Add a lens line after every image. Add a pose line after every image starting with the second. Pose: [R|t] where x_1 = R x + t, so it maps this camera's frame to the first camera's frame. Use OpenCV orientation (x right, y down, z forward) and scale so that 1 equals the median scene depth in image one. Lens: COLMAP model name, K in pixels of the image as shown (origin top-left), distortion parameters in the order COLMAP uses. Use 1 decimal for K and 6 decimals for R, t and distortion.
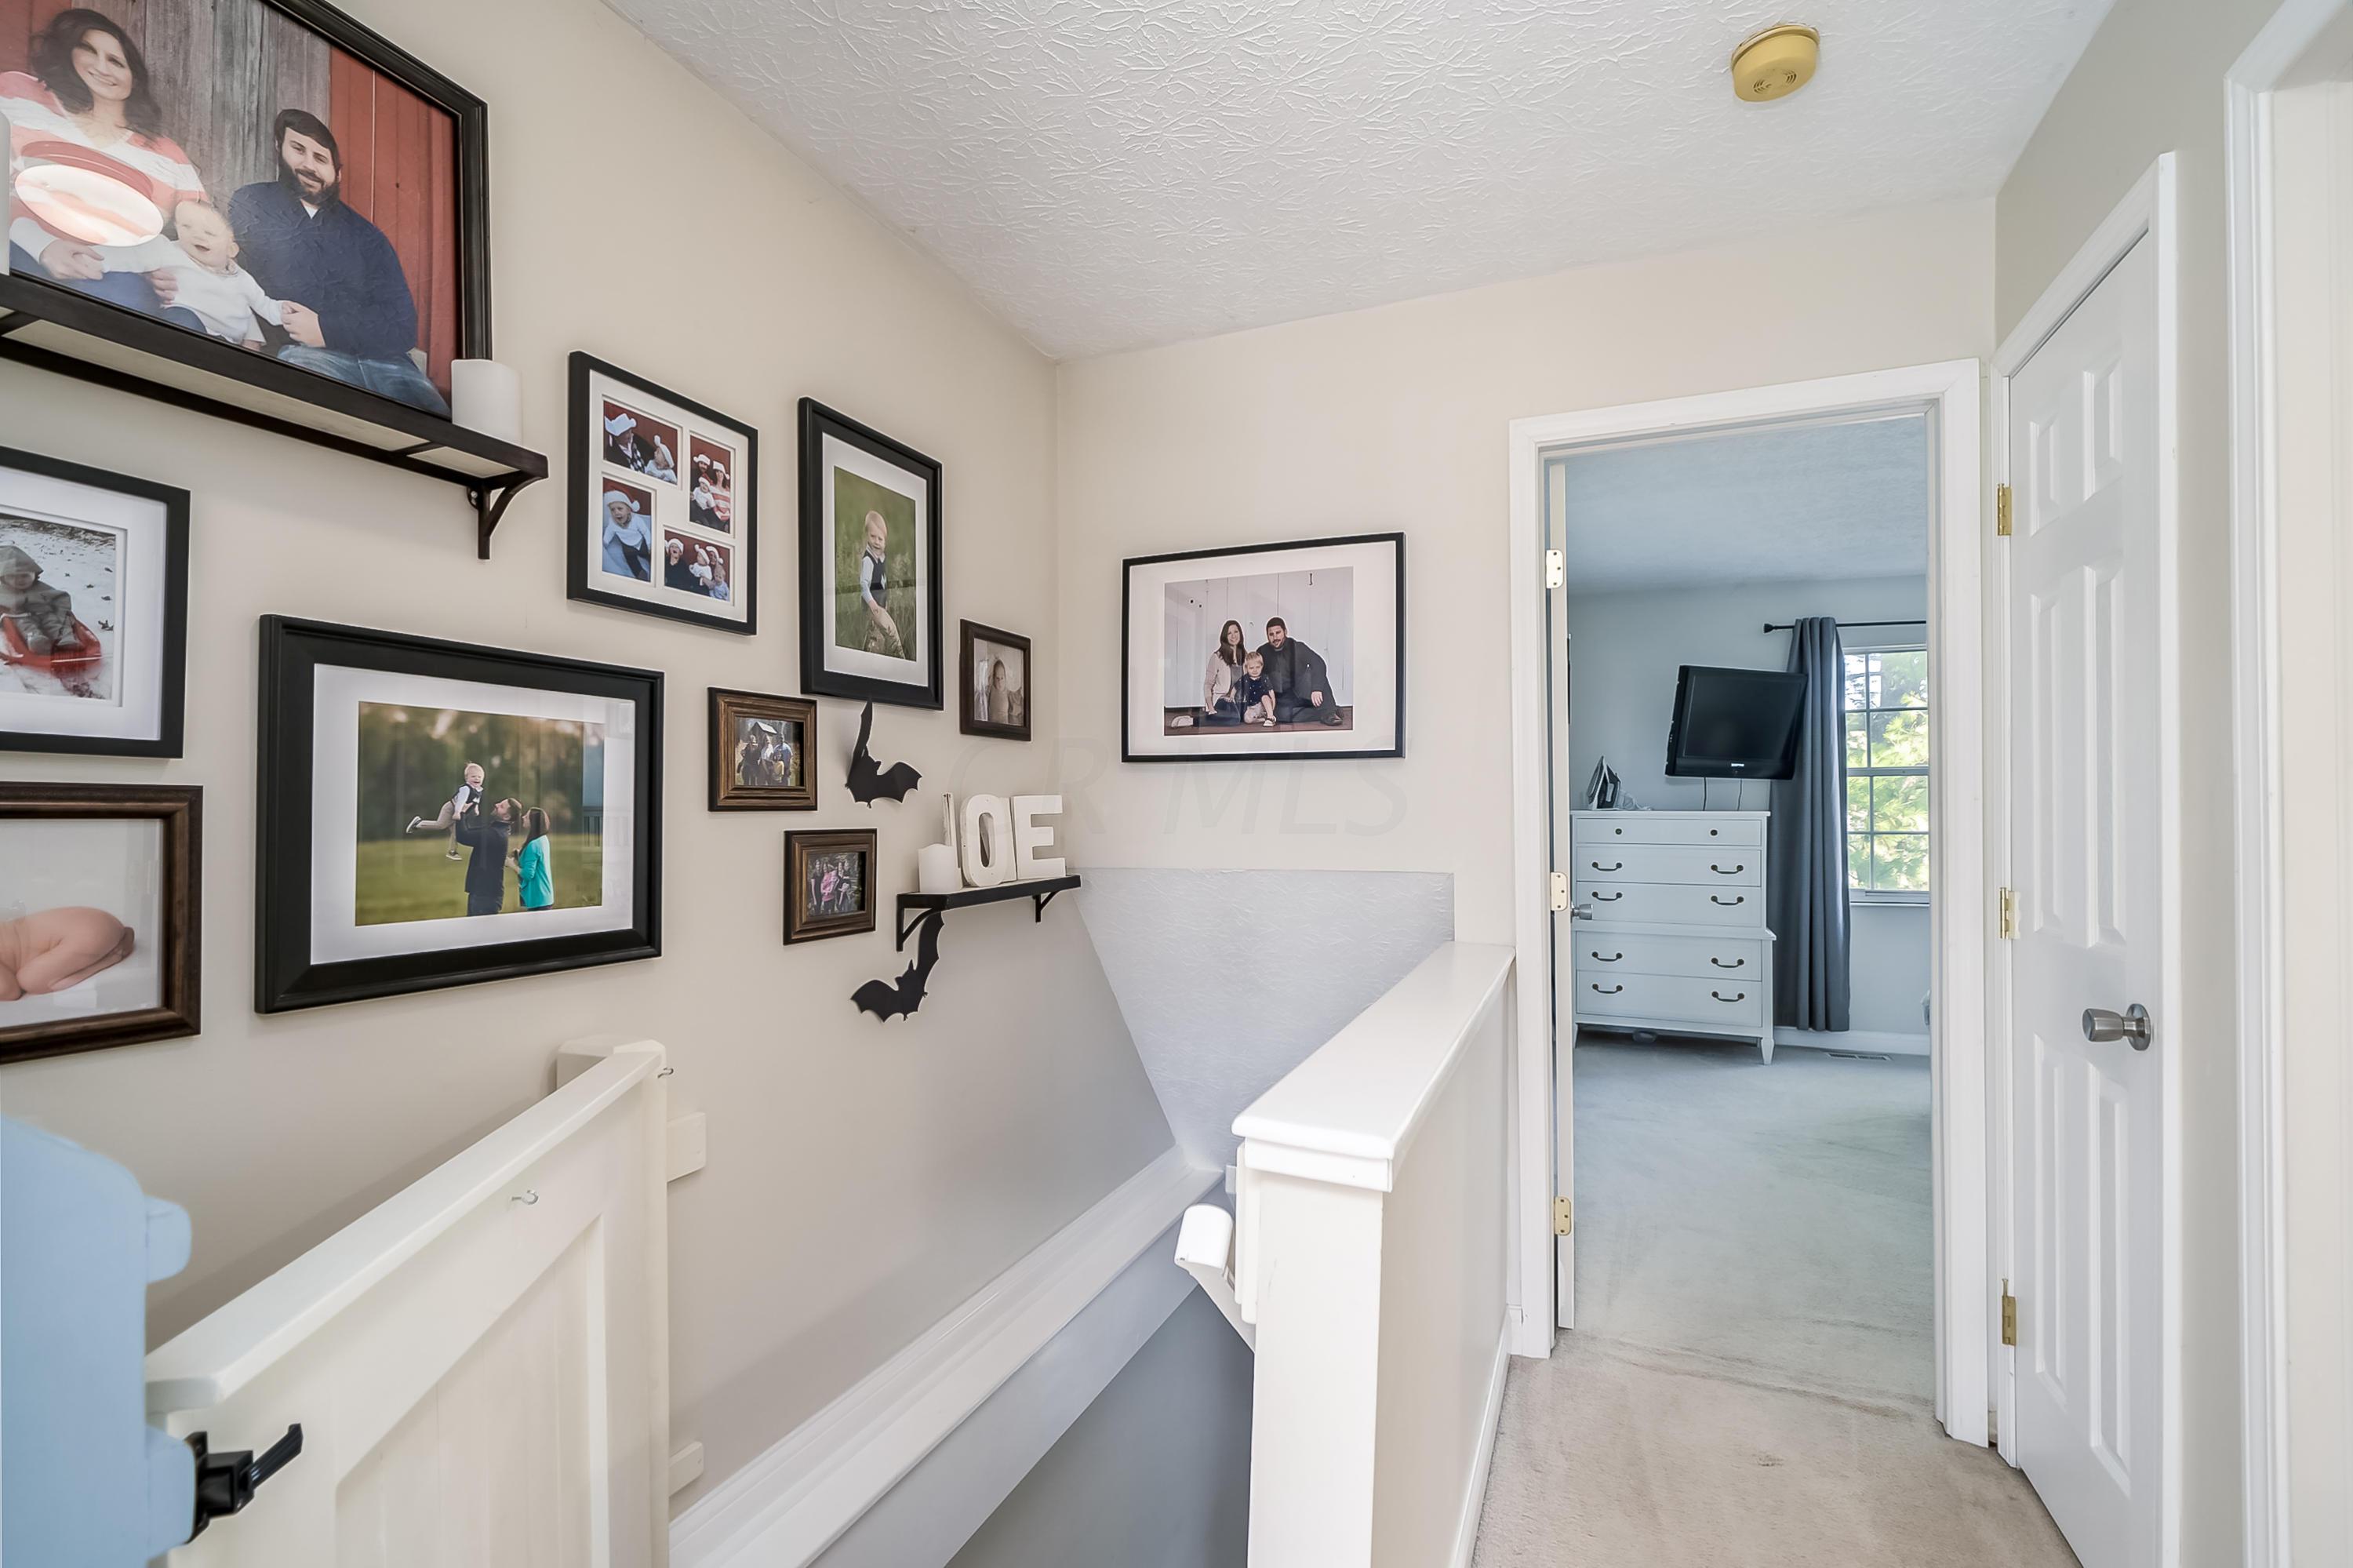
lens RADIAL K [[1091.9, 0, 1179.7], [0, 1091.9, 798.2], [0, 0, 1]] dist [-0.004296, -0.001289]
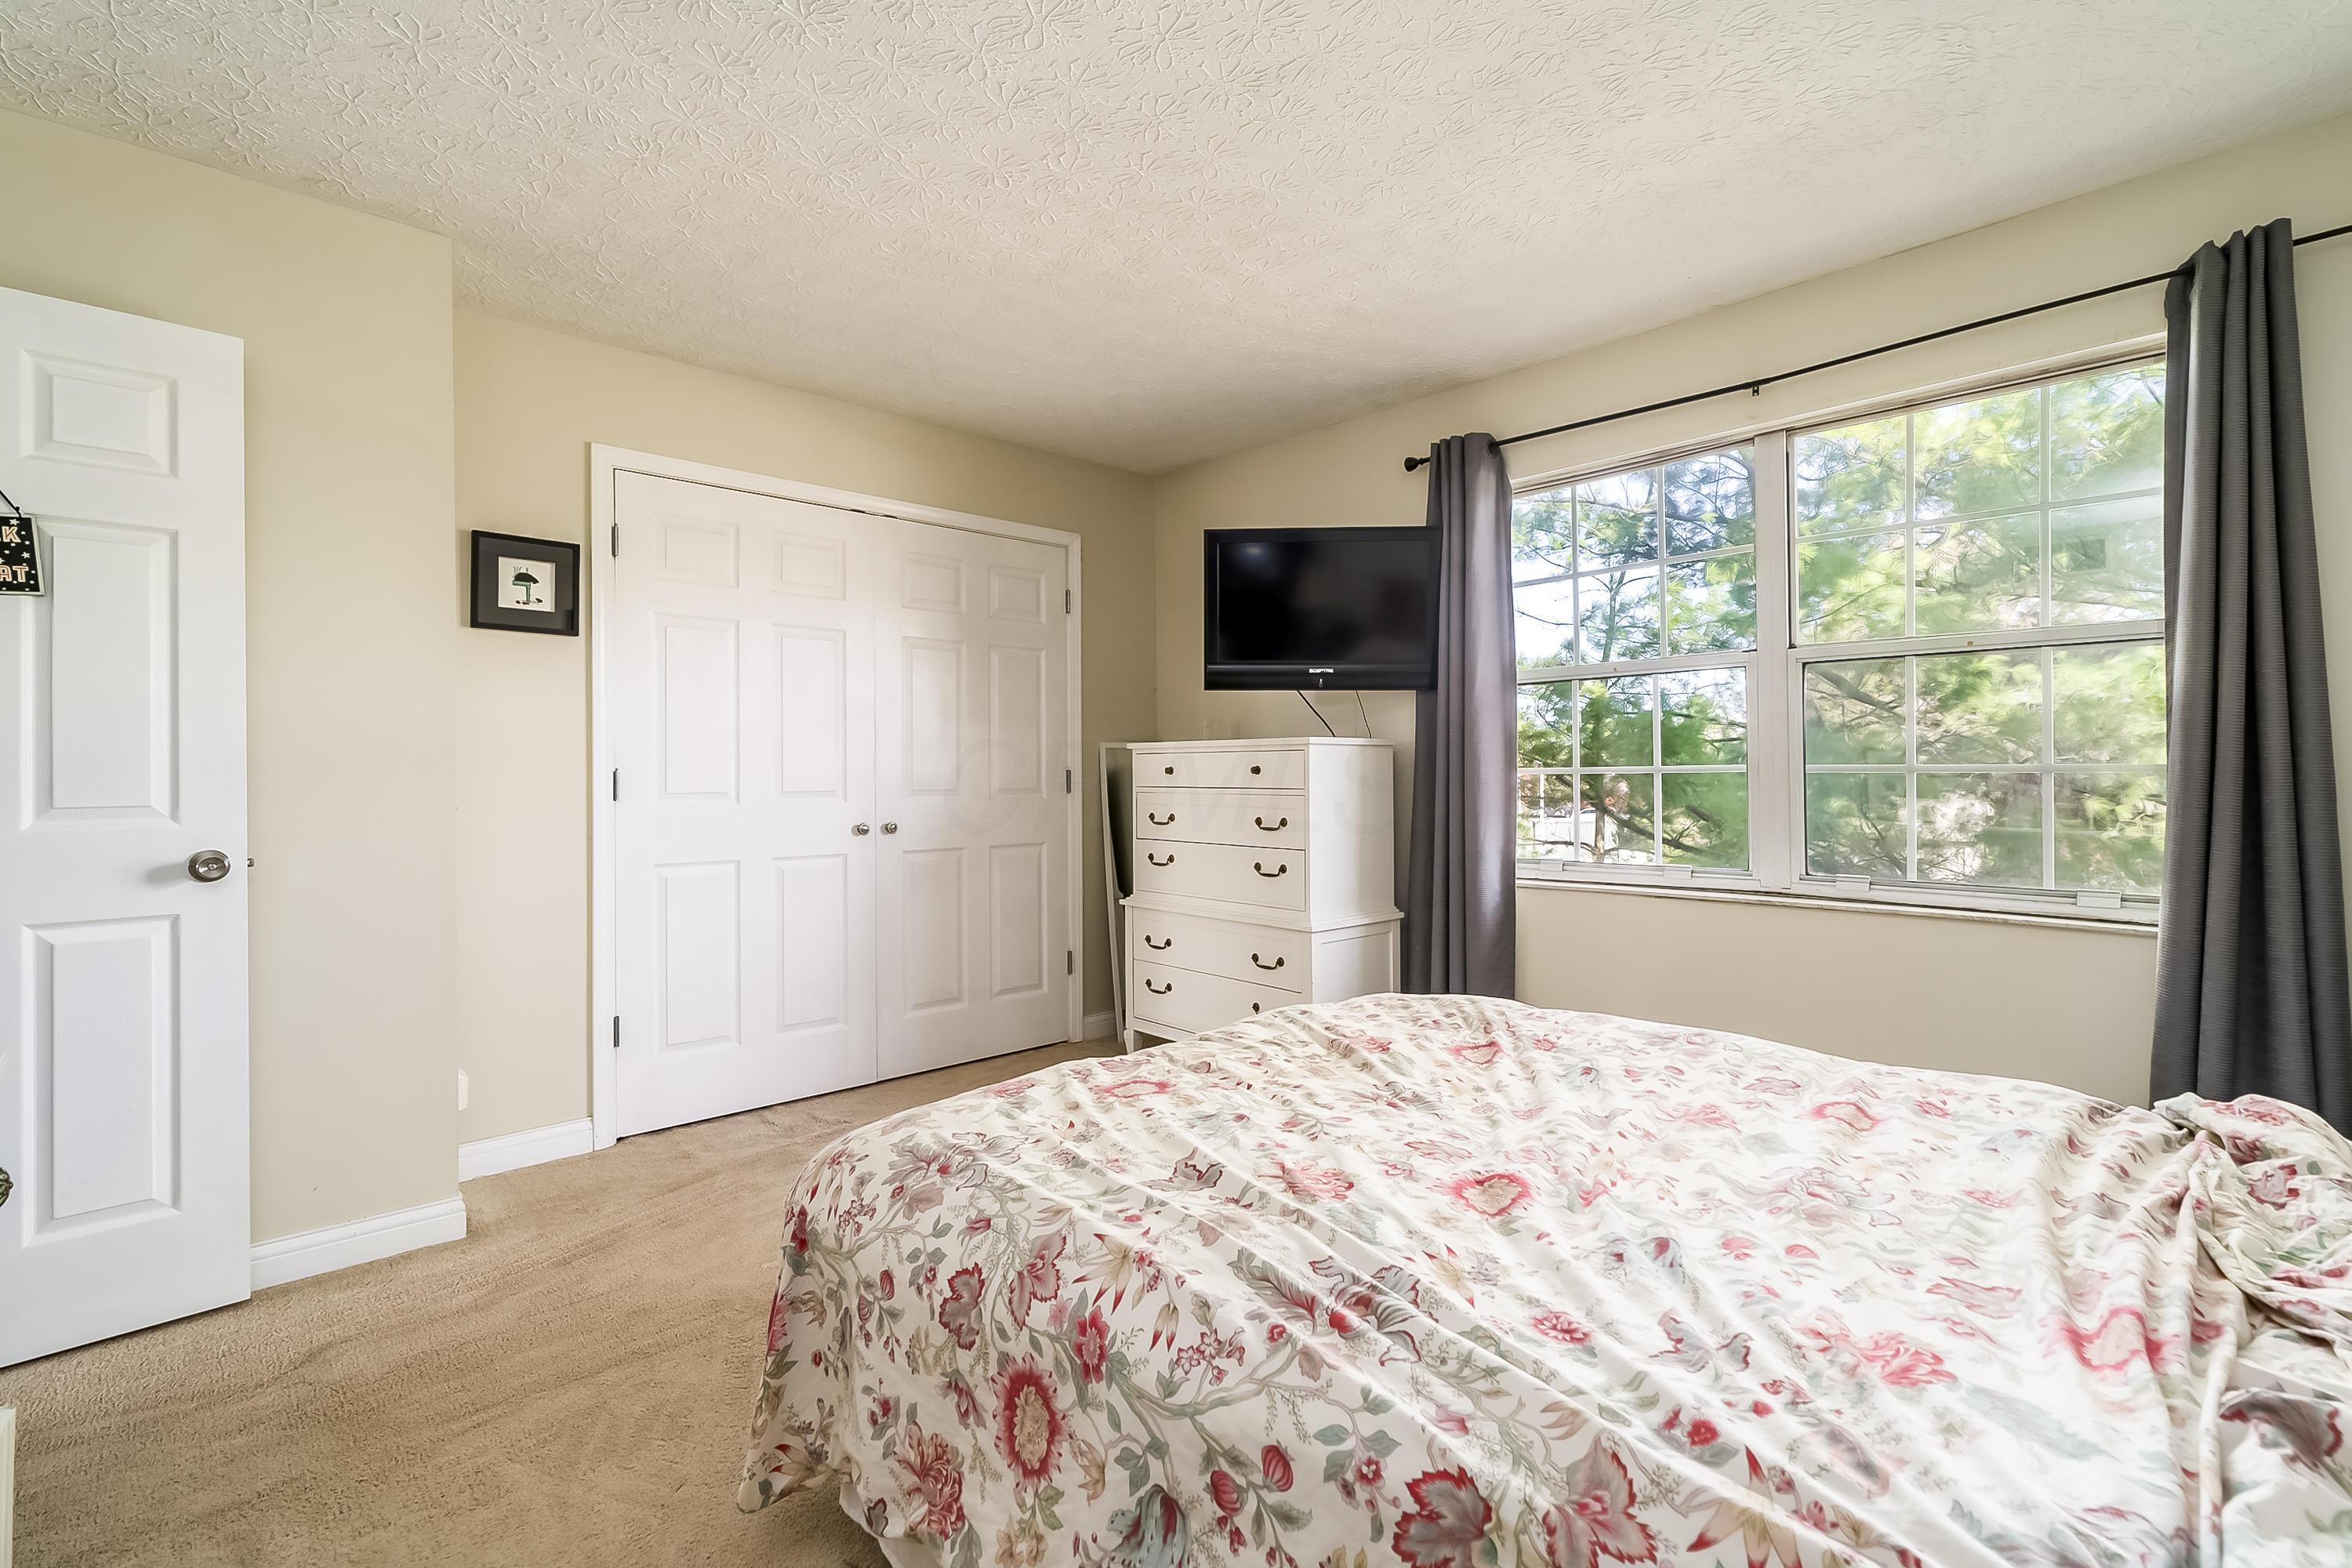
lens RADIAL K [[1067.6, 0, 1170.0], [0, 1067.6, 777.5], [0, 0, 1]] dist [-0.015326, -0.000089]
pose [[0.905494, -0.006468, -0.424310, 0.704183], [0.010385, 0.999922, 0.006920, 0.030083], [0.424232, -0.010672, 0.905491, 0.361993]]
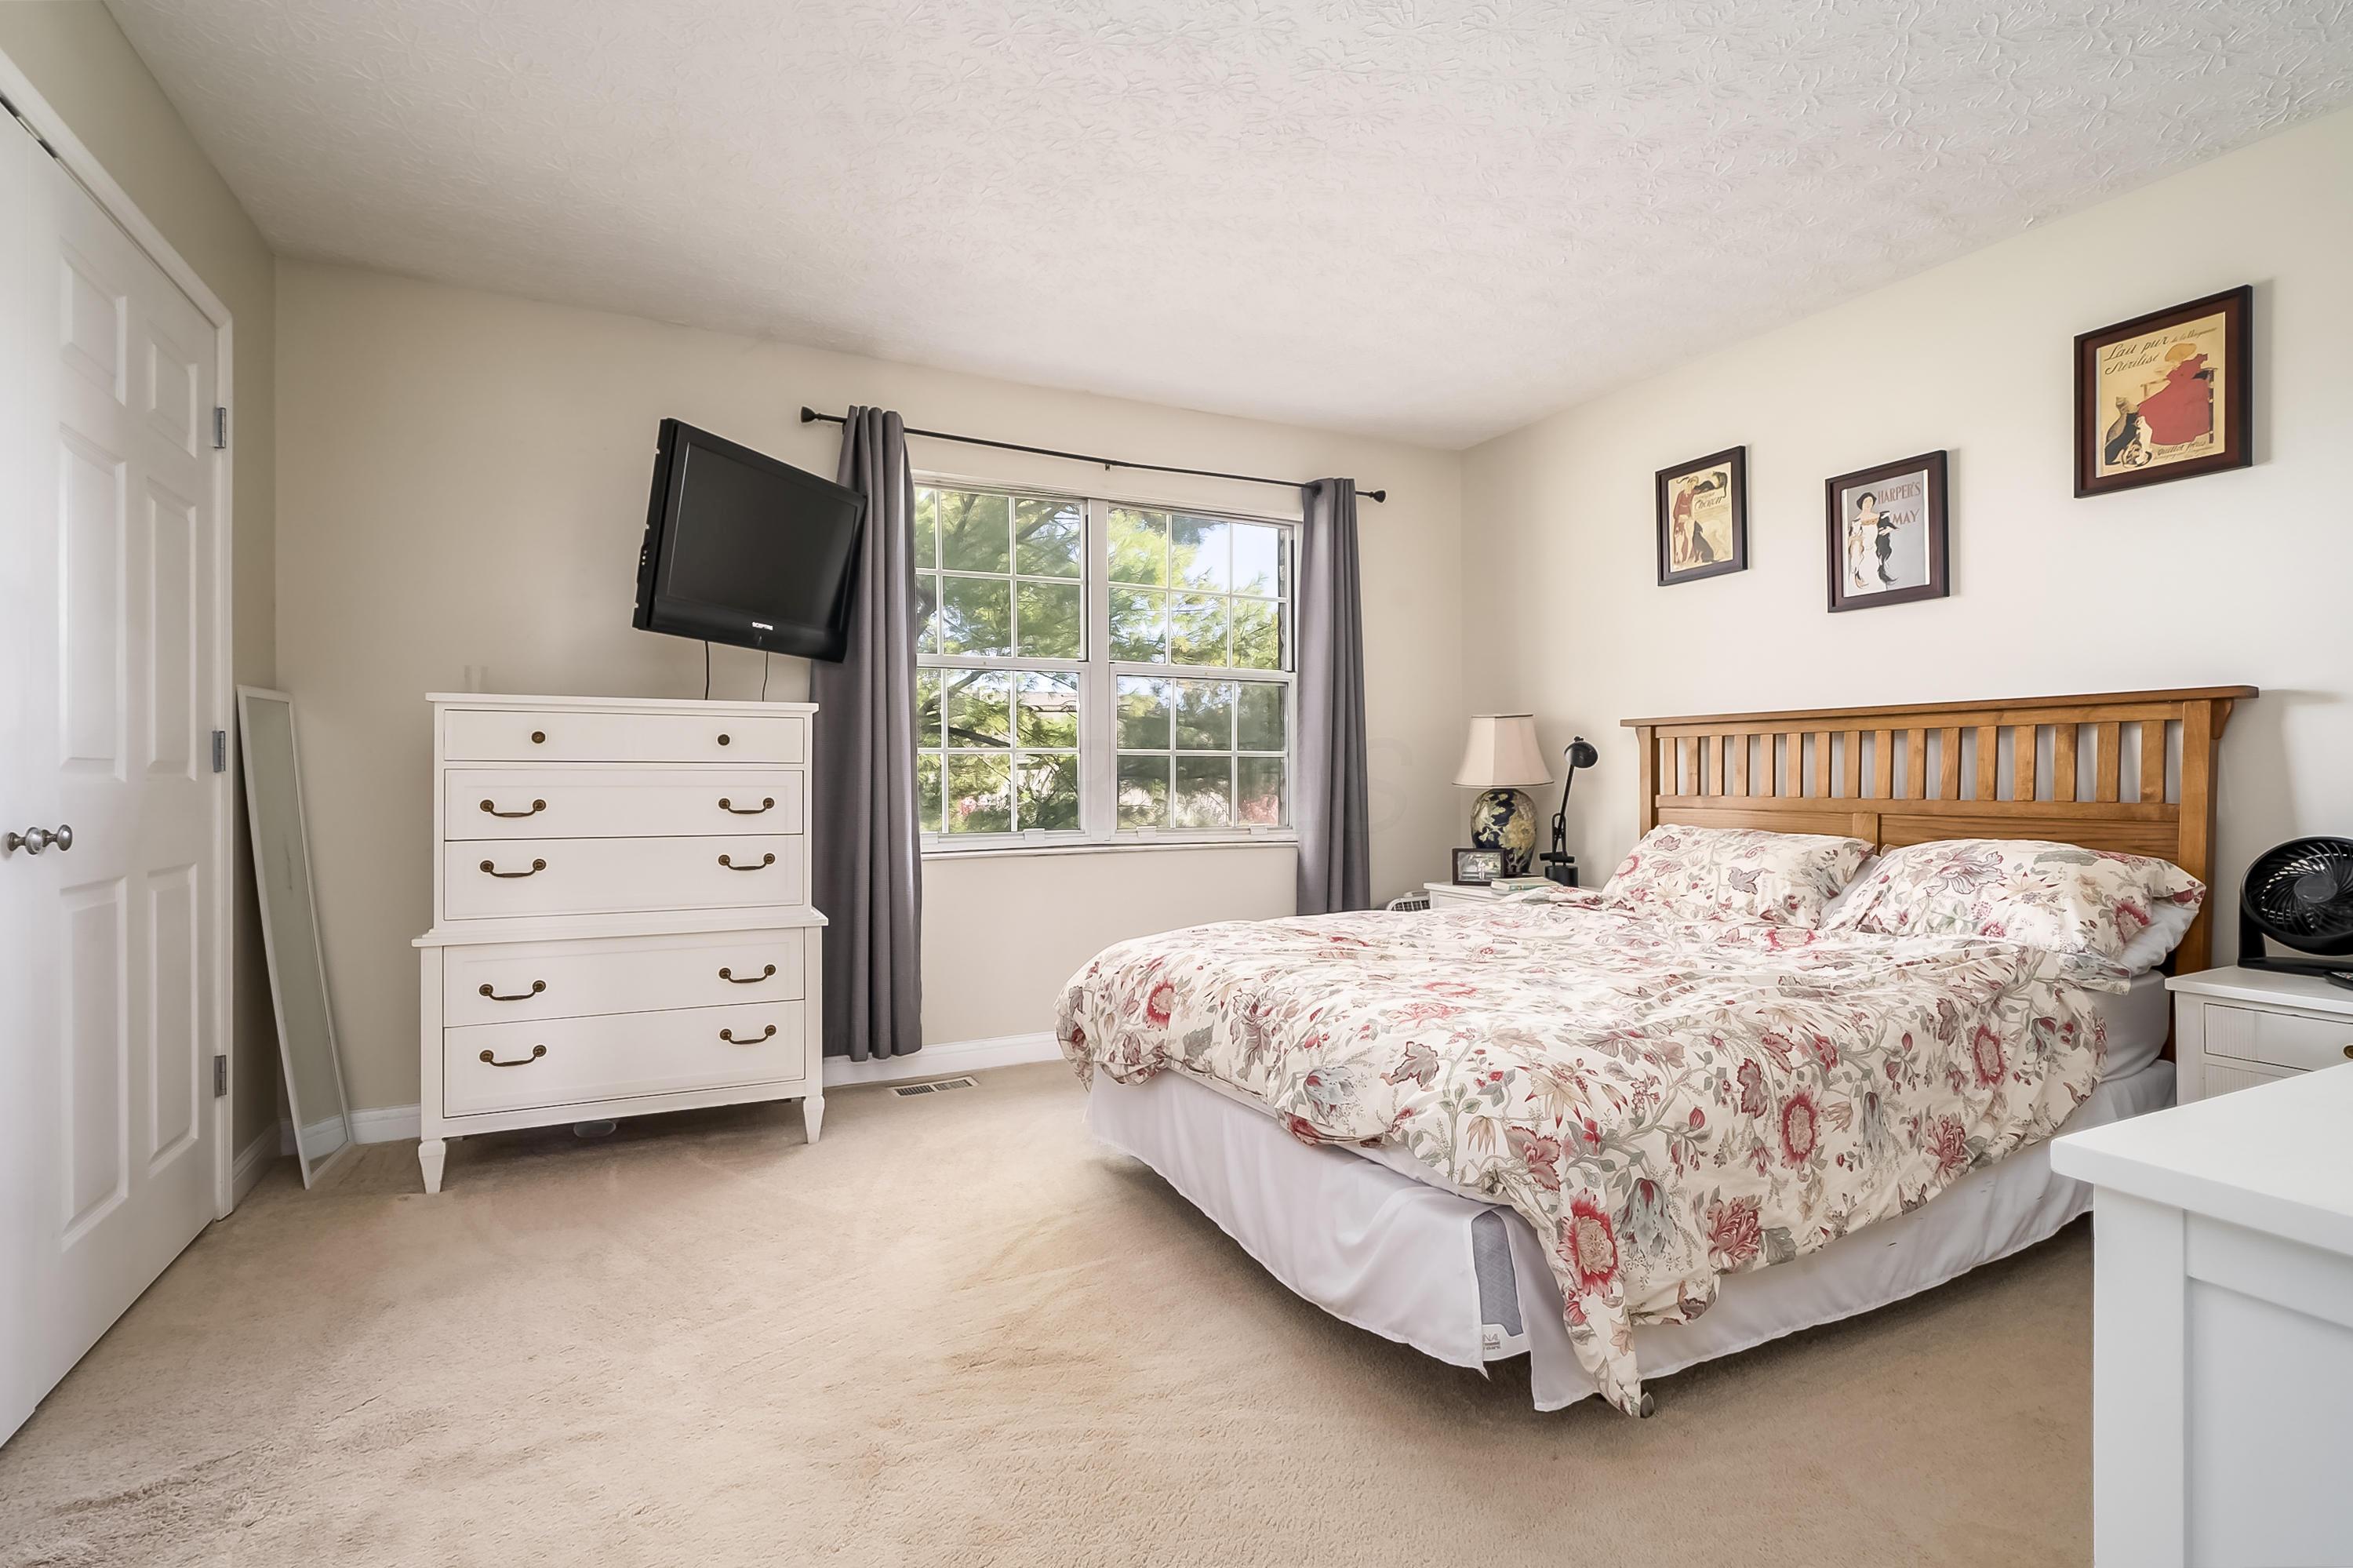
lens RADIAL K [[1091.9, 0, 1166.0], [0, 1091.9, 782.7], [0, 0, 1]] dist [-0.004296, -0.001289]
pose [[0.664394, -0.006311, 0.747356, 0.221583], [-0.000629, 0.999959, 0.009004, 0.046787], [-0.747382, -0.006452, 0.664363, 0.456474]]
